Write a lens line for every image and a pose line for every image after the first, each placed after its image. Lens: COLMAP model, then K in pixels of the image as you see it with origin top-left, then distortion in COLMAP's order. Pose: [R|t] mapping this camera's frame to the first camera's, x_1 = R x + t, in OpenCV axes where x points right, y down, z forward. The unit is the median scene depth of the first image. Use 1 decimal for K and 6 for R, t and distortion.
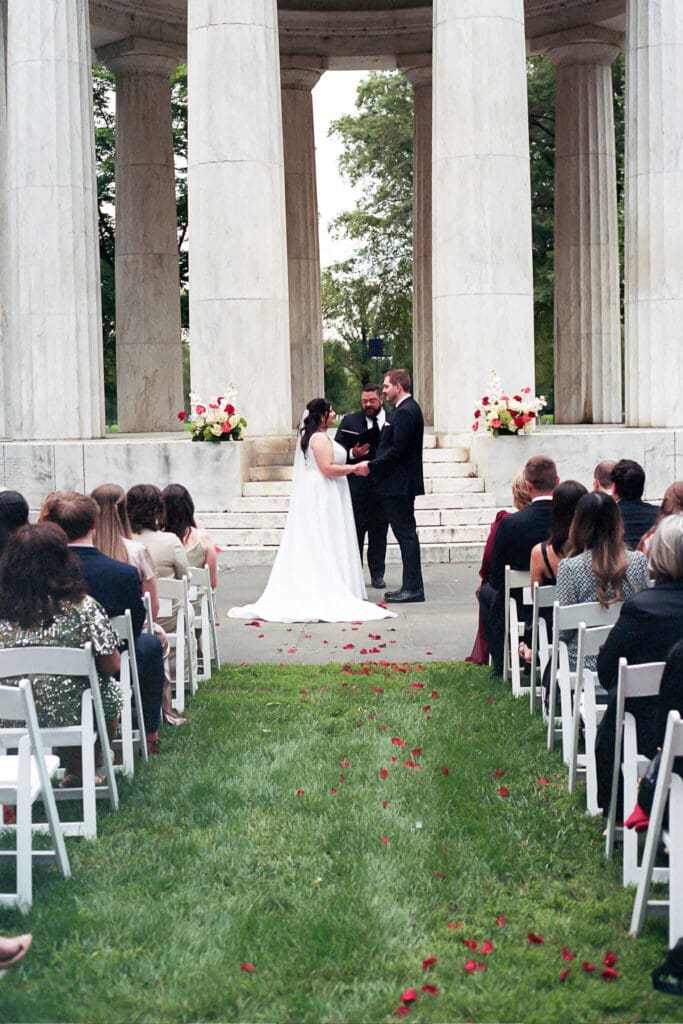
lens RADIAL K [[1763.6, 0, 341.5], [0, 1763.6, 512.0], [0, 0, 1]] dist [0.031915, -0.106985]
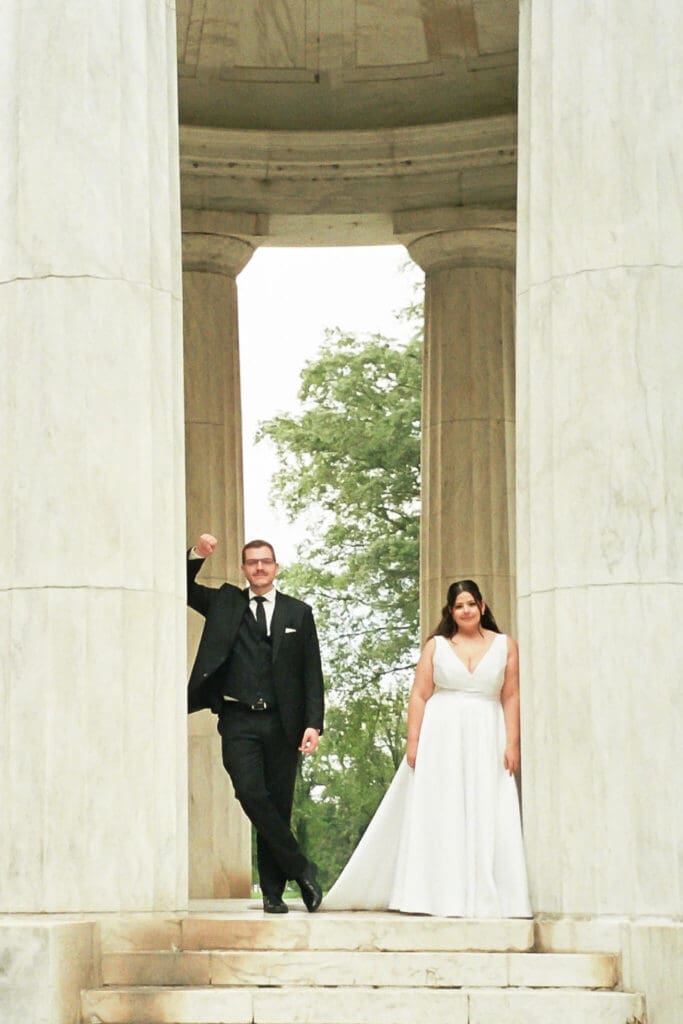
lens RADIAL K [[2376.3, 0, 170.5], [0, 2376.3, 514.3], [0, 0, 1]] dist [0.065544, 0.396226]
pose [[0.999146, 0.014265, -0.038788, -0.007977], [-0.022008, 0.978048, -0.207216, -0.012905], [0.034981, 0.207892, 0.977526, 0.296452]]
